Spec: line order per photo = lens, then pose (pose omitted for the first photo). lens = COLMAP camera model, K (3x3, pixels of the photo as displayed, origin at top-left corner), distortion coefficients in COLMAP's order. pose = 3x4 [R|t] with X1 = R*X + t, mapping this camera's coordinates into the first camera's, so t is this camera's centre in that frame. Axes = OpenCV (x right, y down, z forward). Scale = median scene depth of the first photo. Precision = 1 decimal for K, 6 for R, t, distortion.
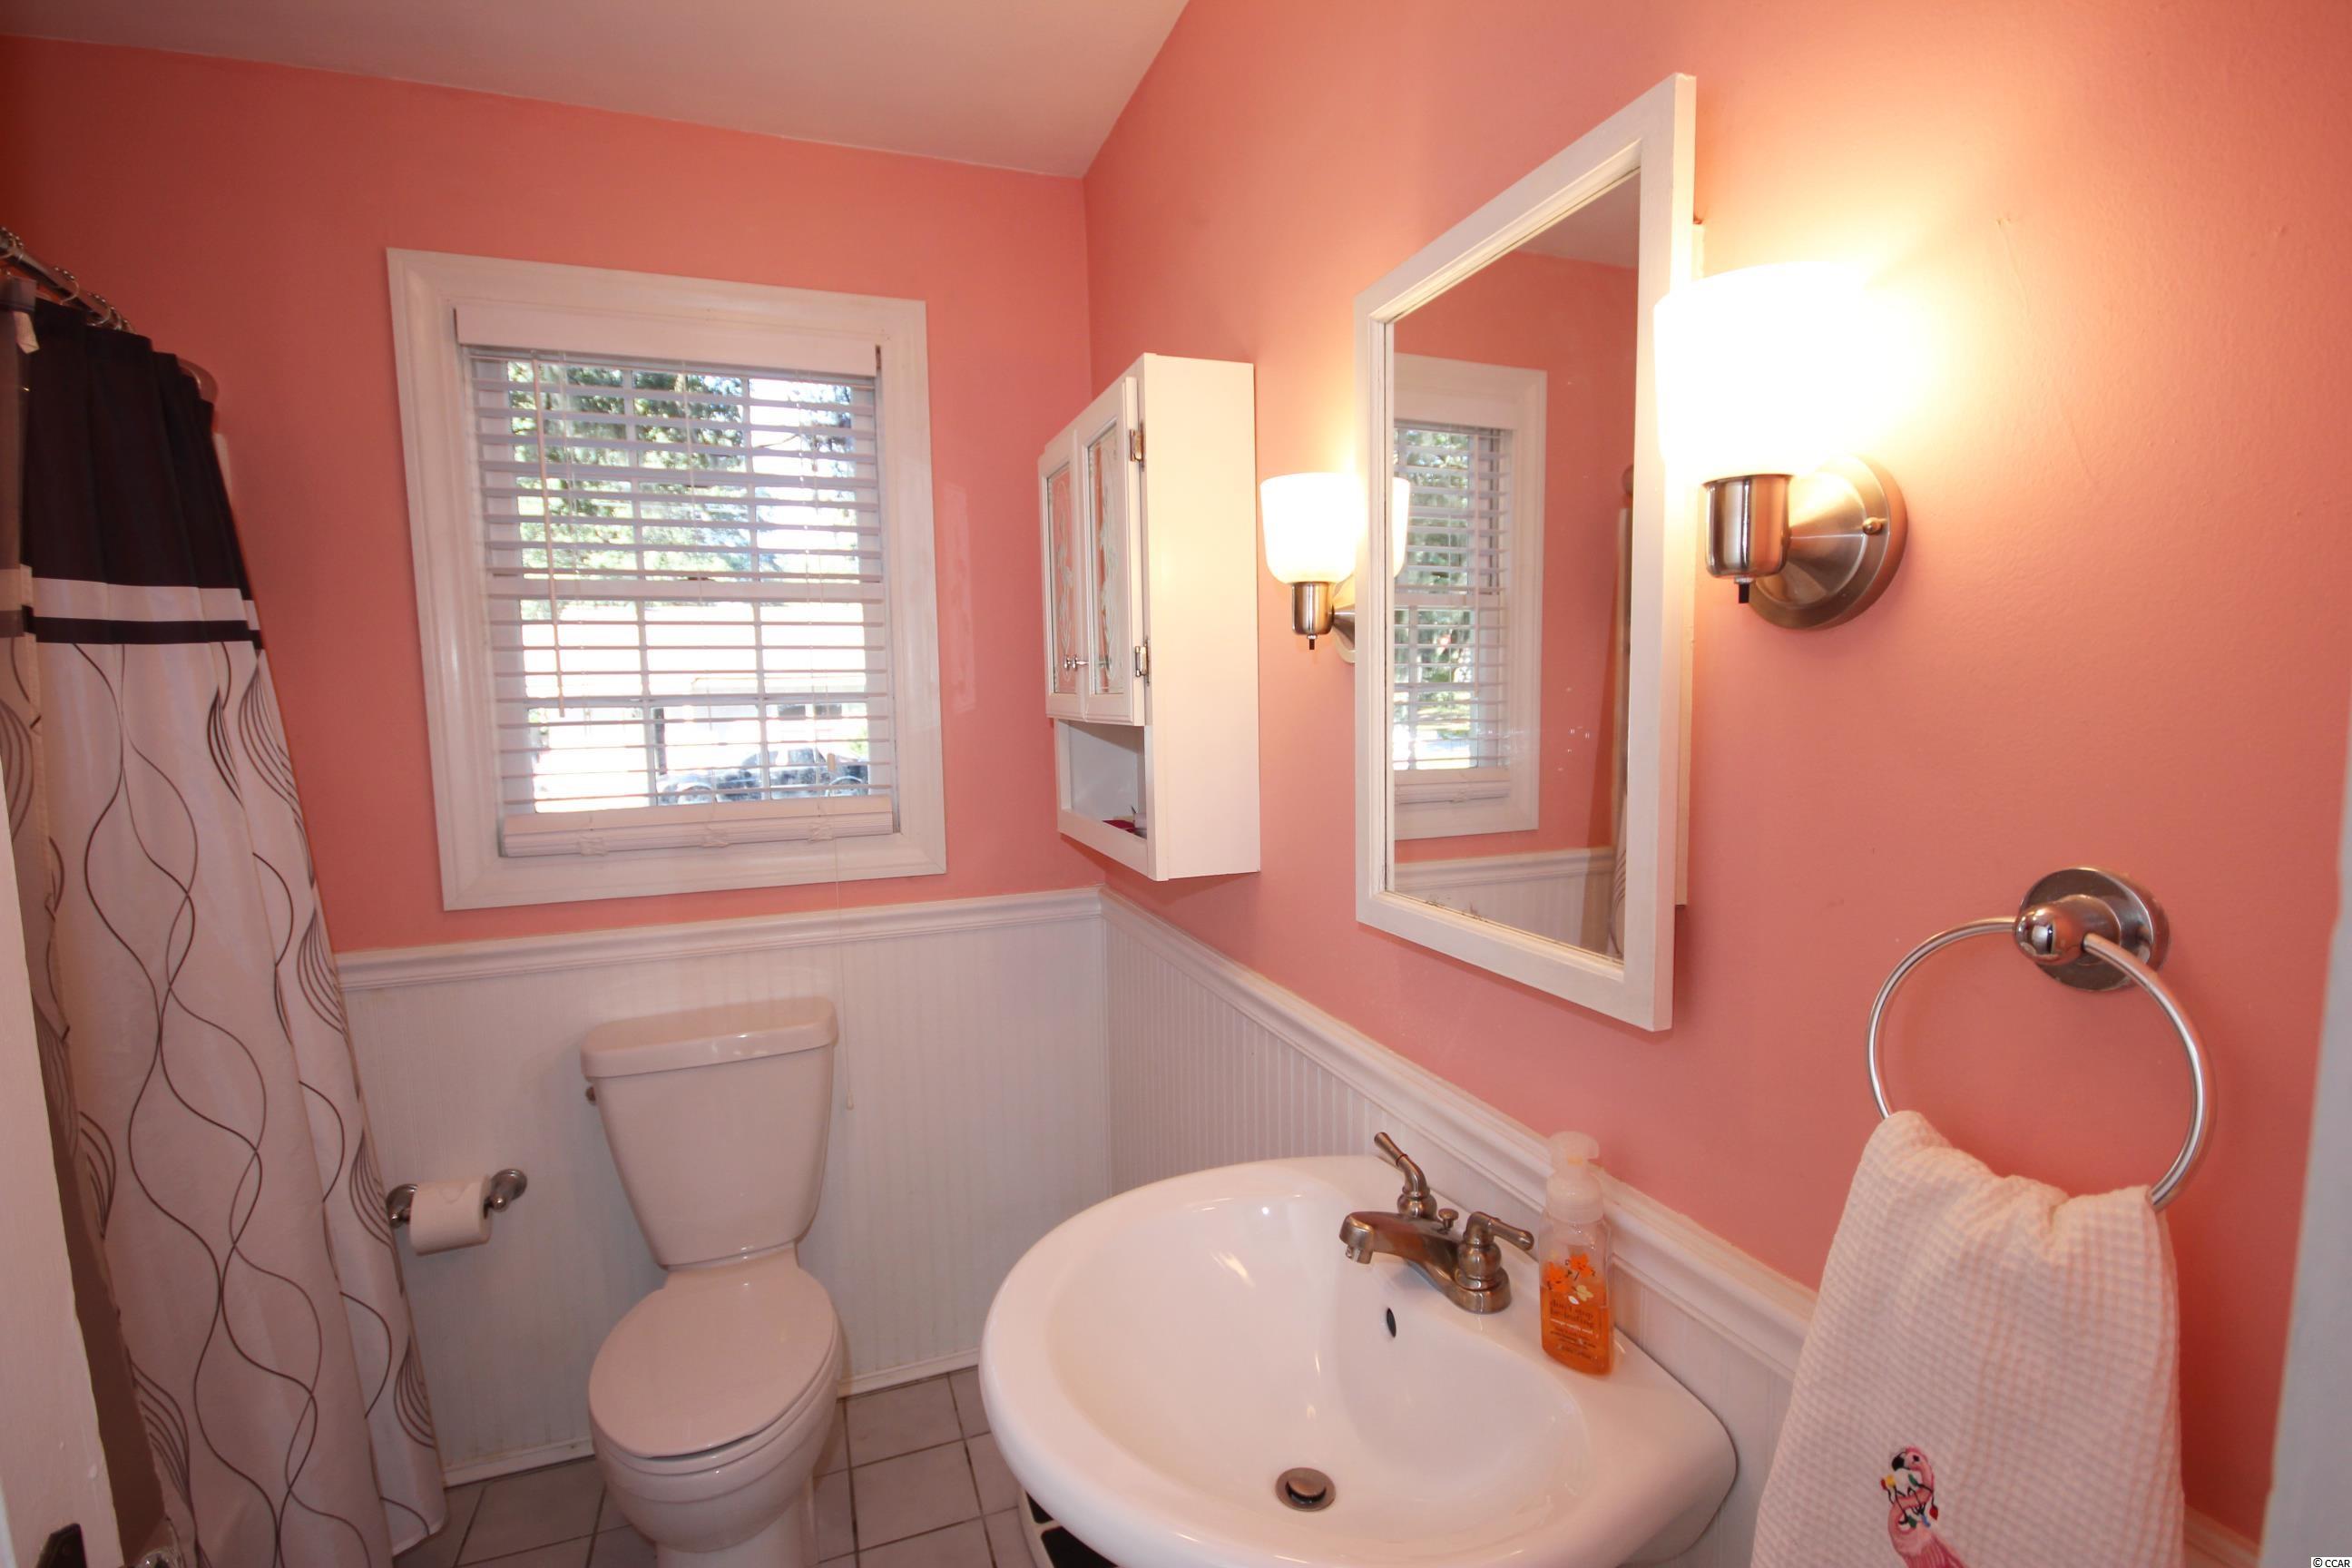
lens RADIAL K [[1085.0, 0, 1181.7], [0, 1085.0, 800.0], [0, 0, 1]] dist [-0.001659, -0.000300]
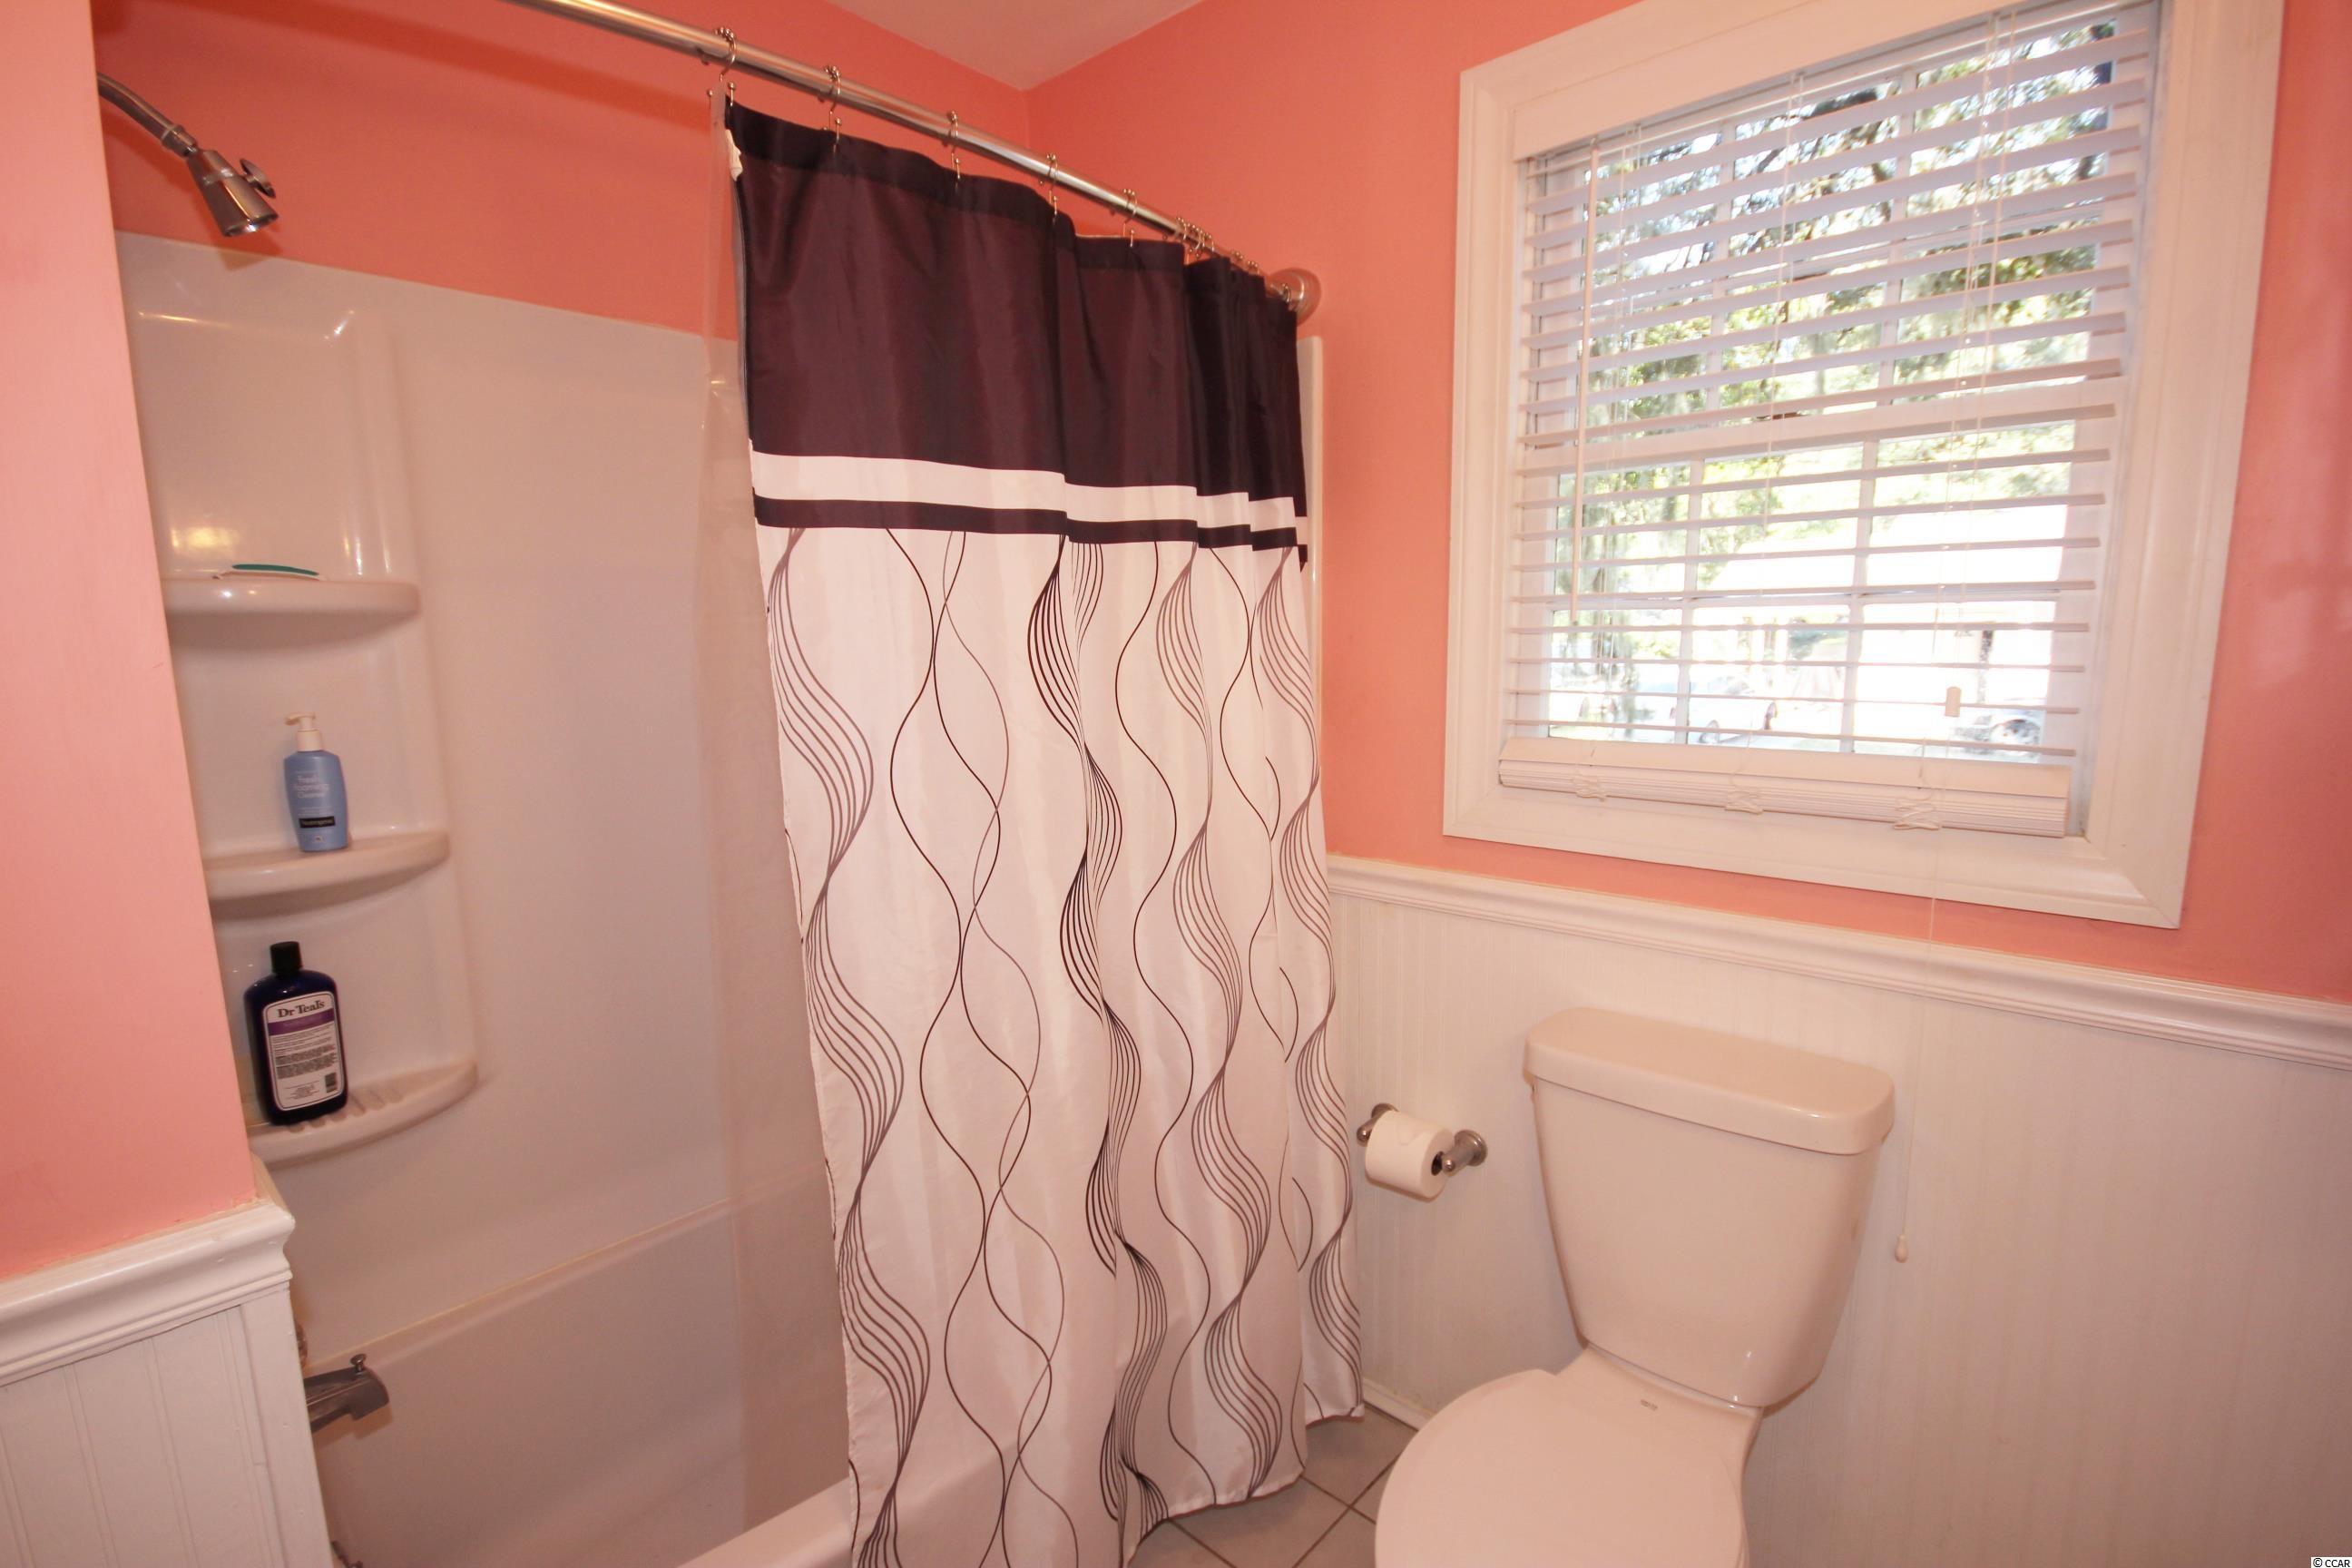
lens RADIAL K [[1085.0, 0, 1181.7], [0, 1085.0, 800.0], [0, 0, 1]] dist [-0.001659, -0.000300]
pose [[0.464312, 0.150285, -0.872828, 0.007532], [-0.083597, 0.988535, 0.125737, -0.022435], [0.881718, 0.014585, 0.471552, 0.377143]]
